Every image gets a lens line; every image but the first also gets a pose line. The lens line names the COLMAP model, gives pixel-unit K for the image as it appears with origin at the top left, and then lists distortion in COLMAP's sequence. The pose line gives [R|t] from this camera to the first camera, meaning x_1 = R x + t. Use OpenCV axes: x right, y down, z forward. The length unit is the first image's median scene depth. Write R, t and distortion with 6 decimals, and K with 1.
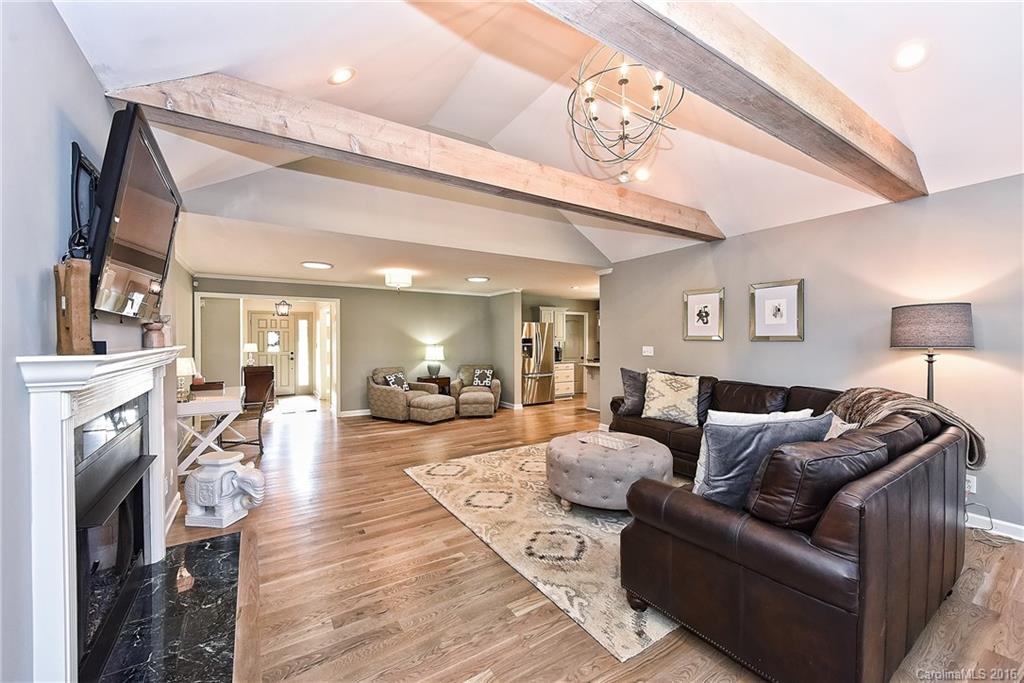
lens RADIAL K [[402.9, 0, 515.9], [0, 402.9, 342.5], [0, 0, 1]] dist [0.001193, -0.000033]
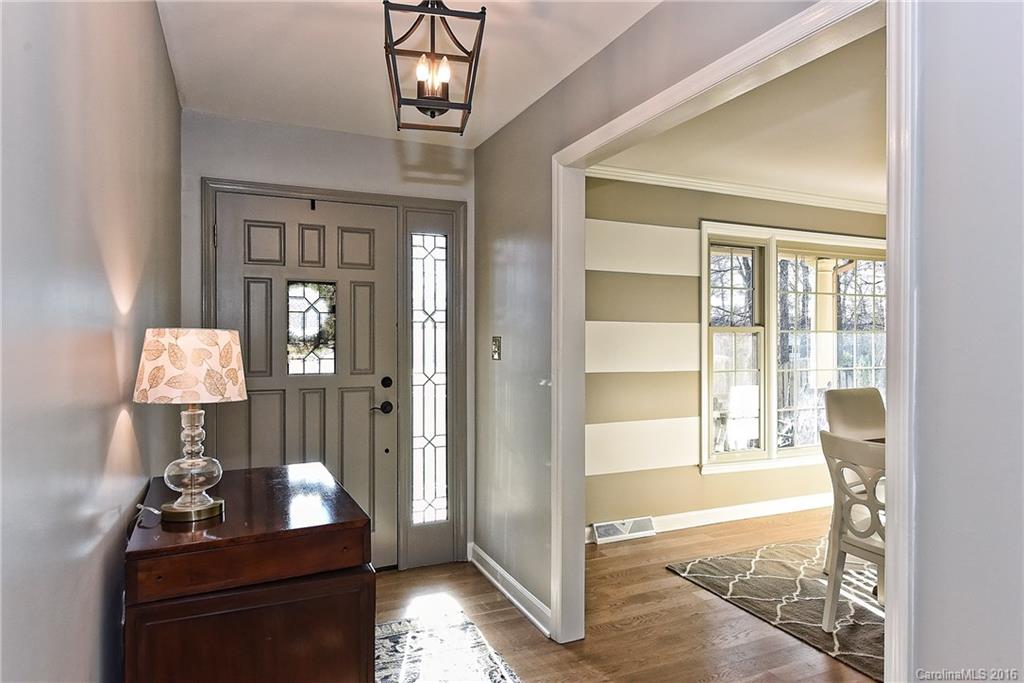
lens RADIAL K [[610.0, 0, 510.3], [0, 610.0, 344.0], [0, 0, 1]] dist [-0.001071, 0.000045]
pose [[0.987373, 0.005654, -0.158313, -0.441086], [-0.007737, 0.999891, -0.012546, 0.009683], [0.158225, 0.013612, 0.987309, 0.689514]]
